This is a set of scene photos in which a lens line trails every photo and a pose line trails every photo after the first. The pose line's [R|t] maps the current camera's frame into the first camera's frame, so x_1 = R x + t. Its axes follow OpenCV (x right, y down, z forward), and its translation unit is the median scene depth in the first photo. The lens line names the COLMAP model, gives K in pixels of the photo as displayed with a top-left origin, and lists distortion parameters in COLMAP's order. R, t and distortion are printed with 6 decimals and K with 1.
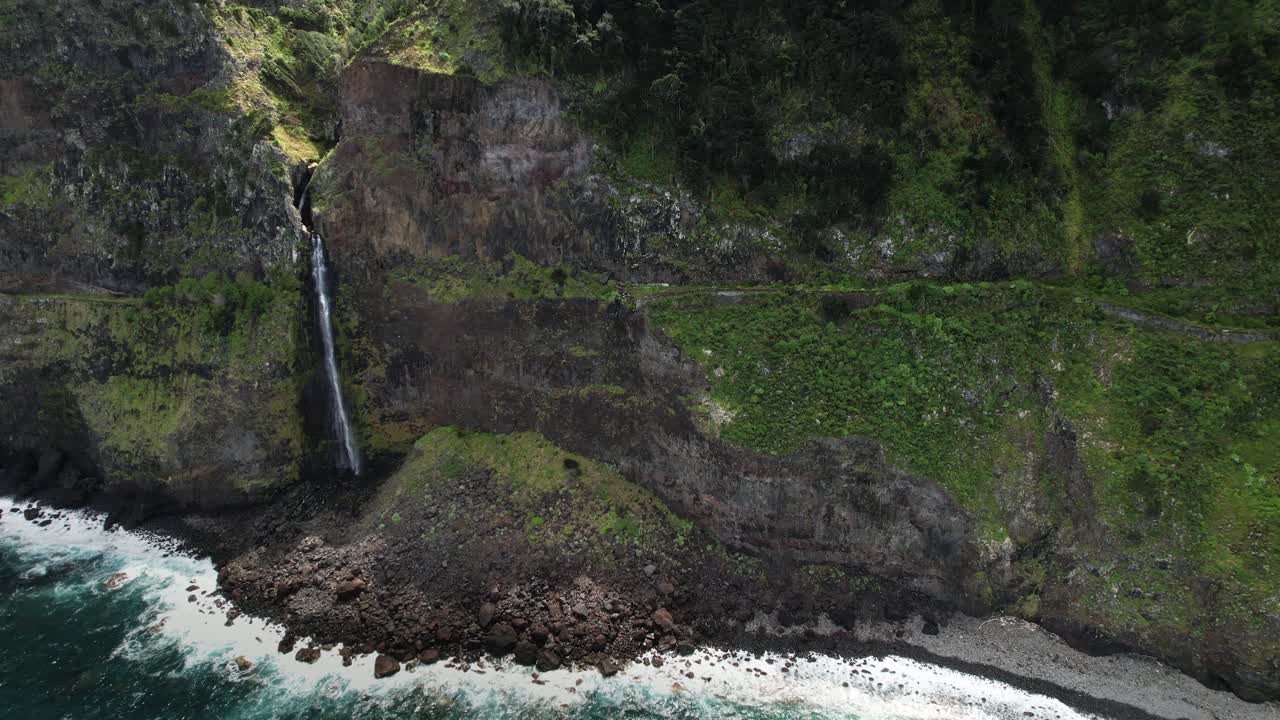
lens RADIAL K [[933.5, 0, 640.0], [0, 933.5, 360.0], [0, 0, 1]] dist [-0.091307, 0.104356]
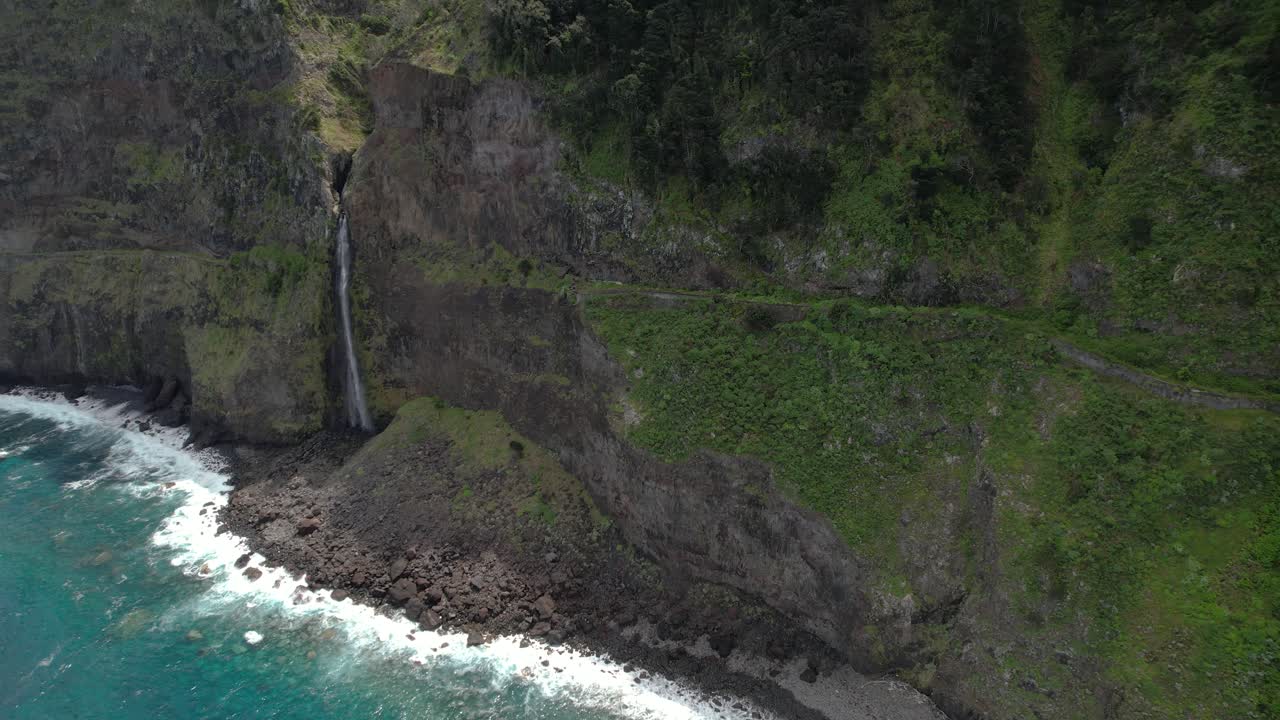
lens RADIAL K [[933.5, 0, 640.0], [0, 933.5, 360.0], [0, 0, 1]] dist [-0.091307, 0.104356]
pose [[0.932444, 0.107267, -0.345025, 0.421113], [-0.108063, 0.993999, 0.016985, -0.018165], [0.344776, 0.021446, 0.938440, 0.065379]]
